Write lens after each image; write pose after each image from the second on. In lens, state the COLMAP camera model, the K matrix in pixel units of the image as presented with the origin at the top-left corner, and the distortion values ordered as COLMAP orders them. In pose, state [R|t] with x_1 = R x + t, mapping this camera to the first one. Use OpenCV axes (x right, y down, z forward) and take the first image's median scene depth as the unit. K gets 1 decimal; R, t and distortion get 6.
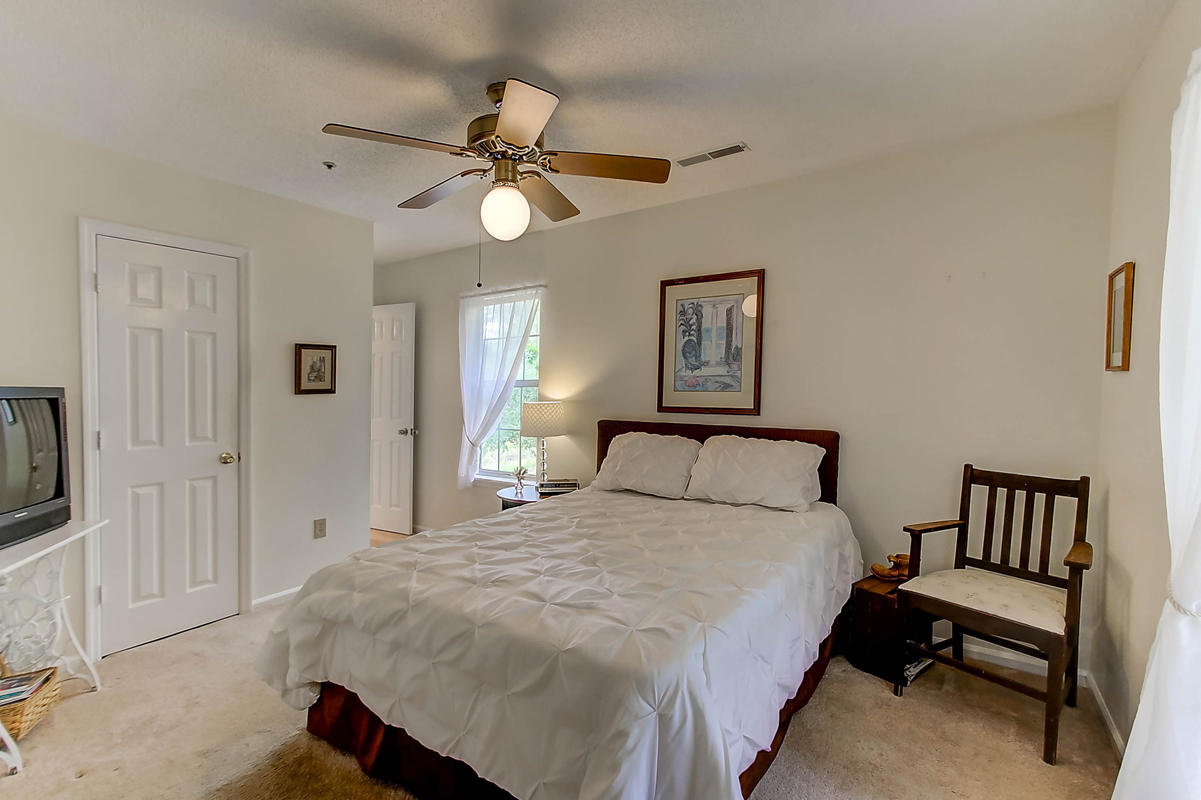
lens RADIAL K [[551.3, 0, 600.5], [0, 551.3, 400.0], [0, 0, 1]] dist [0.000420, 0.000041]
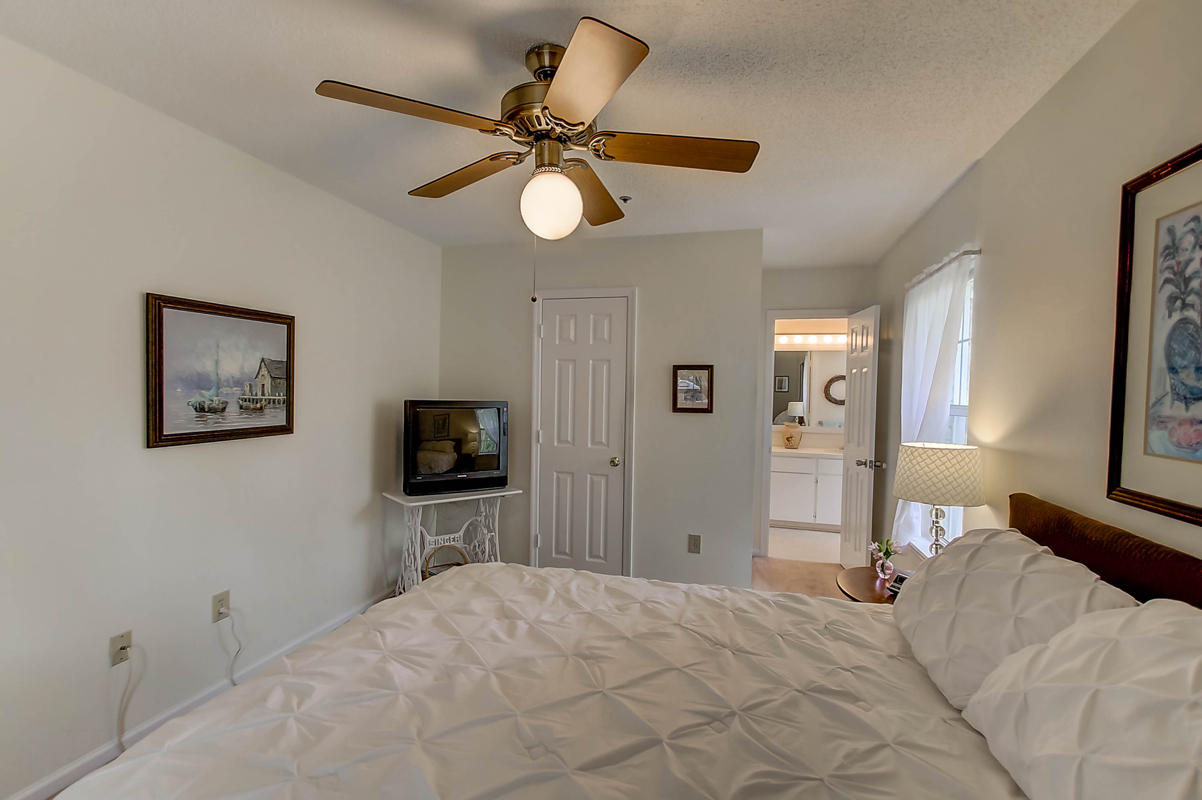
lens RADIAL K [[527.1, 0, 601.0], [0, 527.1, 400.0], [0, 0, 1]] dist [-0.001006, -0.000127]
pose [[0.329219, 0.030380, -0.943765, 0.366615], [-0.048937, 0.998688, 0.015077, -0.042097], [0.942985, 0.041221, 0.330274, 0.520632]]
